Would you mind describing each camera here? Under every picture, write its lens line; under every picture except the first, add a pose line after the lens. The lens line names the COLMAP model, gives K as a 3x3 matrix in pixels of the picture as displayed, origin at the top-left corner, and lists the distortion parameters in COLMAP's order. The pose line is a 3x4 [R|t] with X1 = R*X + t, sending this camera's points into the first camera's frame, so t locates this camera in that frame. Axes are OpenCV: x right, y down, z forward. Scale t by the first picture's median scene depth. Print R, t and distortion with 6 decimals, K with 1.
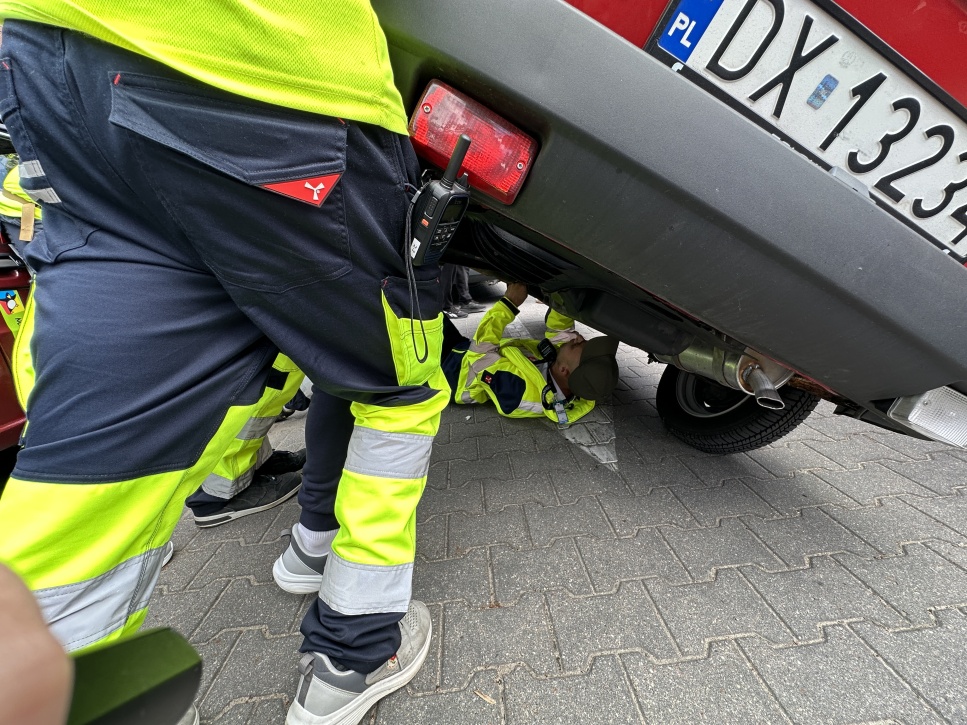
lens RADIAL K [[387.5, 0, 486.4], [0, 387.5, 362.4], [0, 0, 1]] dist [0.001566, 0.000177]
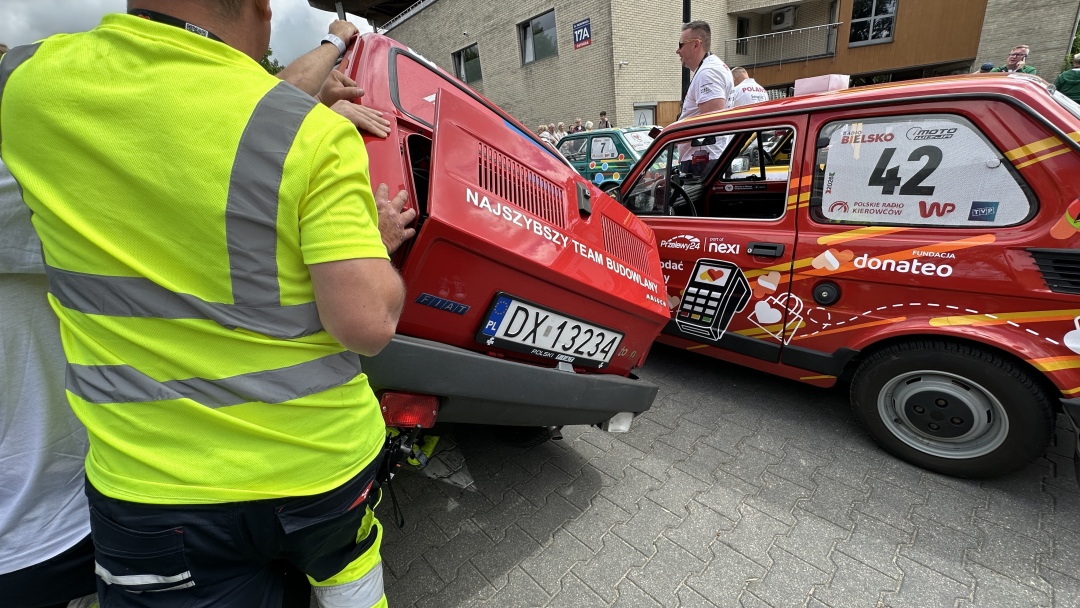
lens RADIAL K [[427.7, 0, 538.5], [0, 427.7, 308.8], [0, 0, 1]] dist [0.001117, 0.000094]
pose [[0.780686, -0.212869, 0.587552, -0.603541], [0.221243, 0.973450, 0.058712, -0.962706], [-0.584450, 0.084156, 0.807054, -0.973605]]
